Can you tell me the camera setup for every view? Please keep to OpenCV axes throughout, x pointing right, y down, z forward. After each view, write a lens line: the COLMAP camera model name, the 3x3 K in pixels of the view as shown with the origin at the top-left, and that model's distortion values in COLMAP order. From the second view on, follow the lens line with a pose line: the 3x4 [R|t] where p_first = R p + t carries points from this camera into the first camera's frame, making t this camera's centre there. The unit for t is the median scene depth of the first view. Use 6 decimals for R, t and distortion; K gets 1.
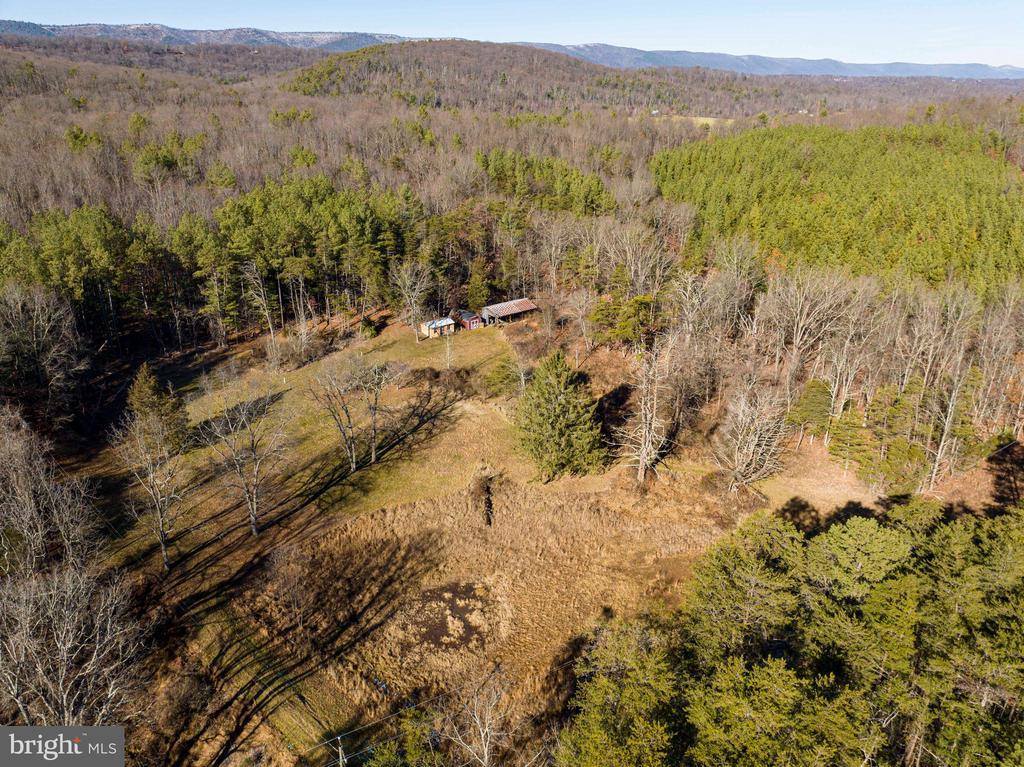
lens RADIAL K [[720.6, 0, 516.7], [0, 720.6, 384.4], [0, 0, 1]] dist [-0.058146, 0.031781]
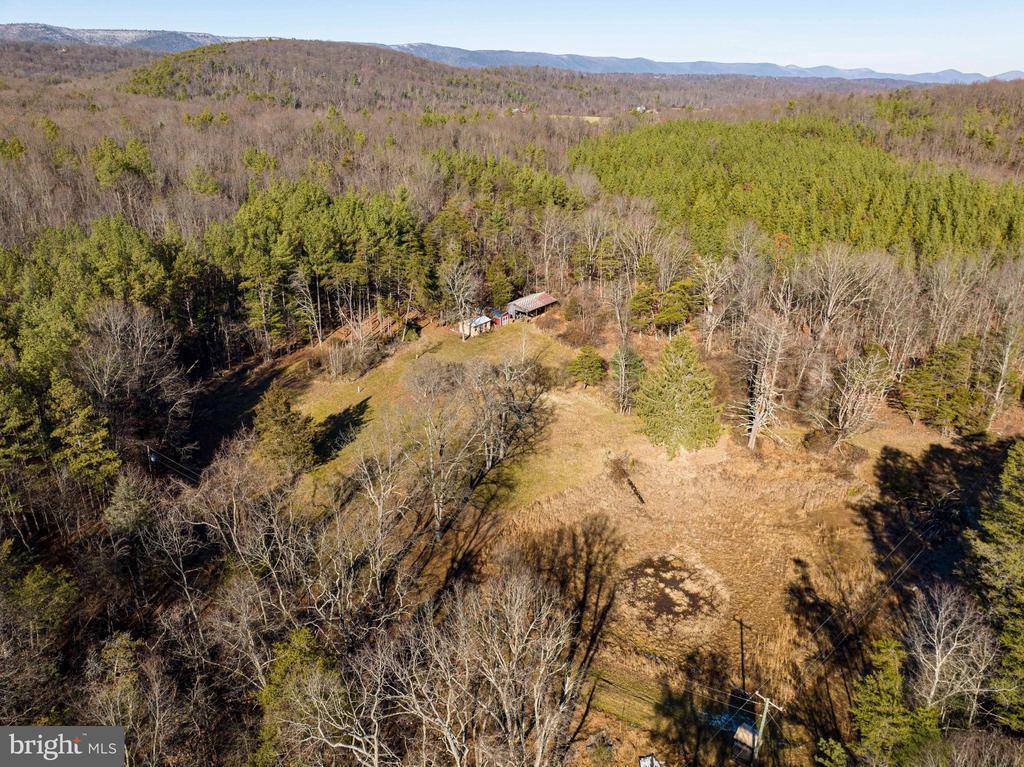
lens RADIAL K [[720.6, 0, 516.7], [0, 720.6, 384.4], [0, 0, 1]] dist [-0.058146, 0.031781]
pose [[0.974361, -0.088377, 0.206906, -0.290967], [0.088281, 0.996048, 0.009714, -0.002545], [-0.206947, 0.008801, 0.978313, 0.007892]]
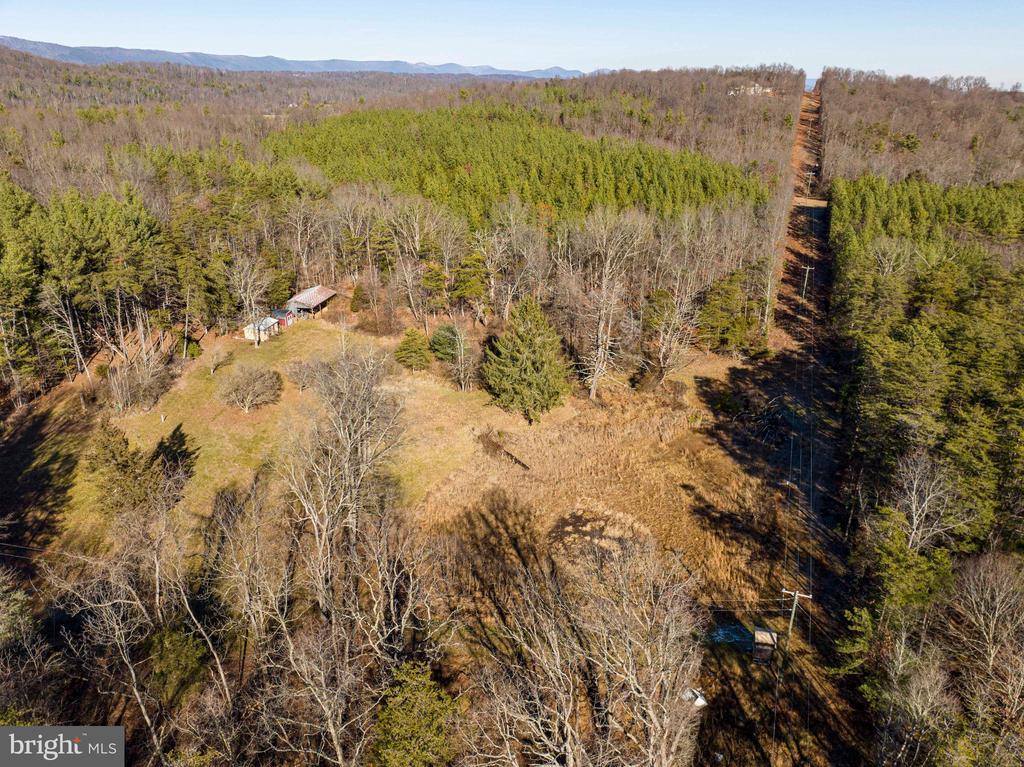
lens RADIAL K [[720.6, 0, 516.7], [0, 720.6, 384.4], [0, 0, 1]] dist [-0.058146, 0.031781]
pose [[0.771072, -0.246624, 0.587048, -0.440082], [0.244869, 0.965897, 0.084153, -0.011138], [-0.587782, 0.078862, 0.805166, 0.108362]]
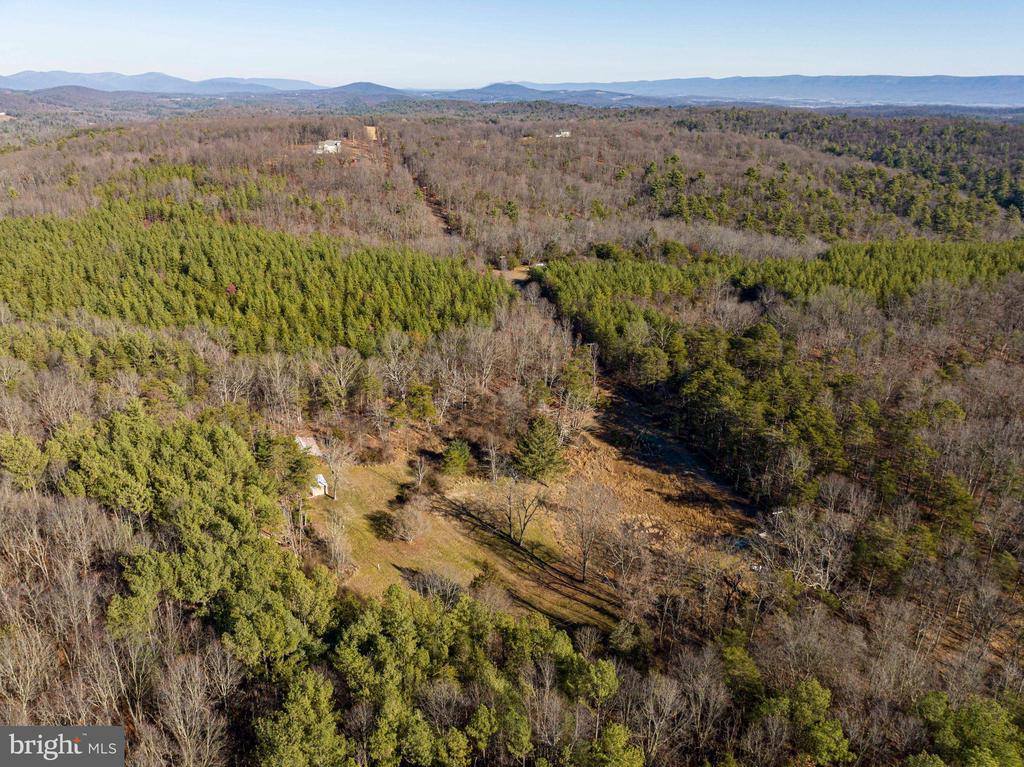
lens RADIAL K [[720.6, 0, 516.7], [0, 720.6, 384.4], [0, 0, 1]] dist [-0.058146, 0.031781]
pose [[0.196851, -0.380609, 0.903541, -1.114347], [0.375546, 0.880558, 0.289108, -0.471363], [-0.905657, 0.282410, 0.316275, 0.323742]]
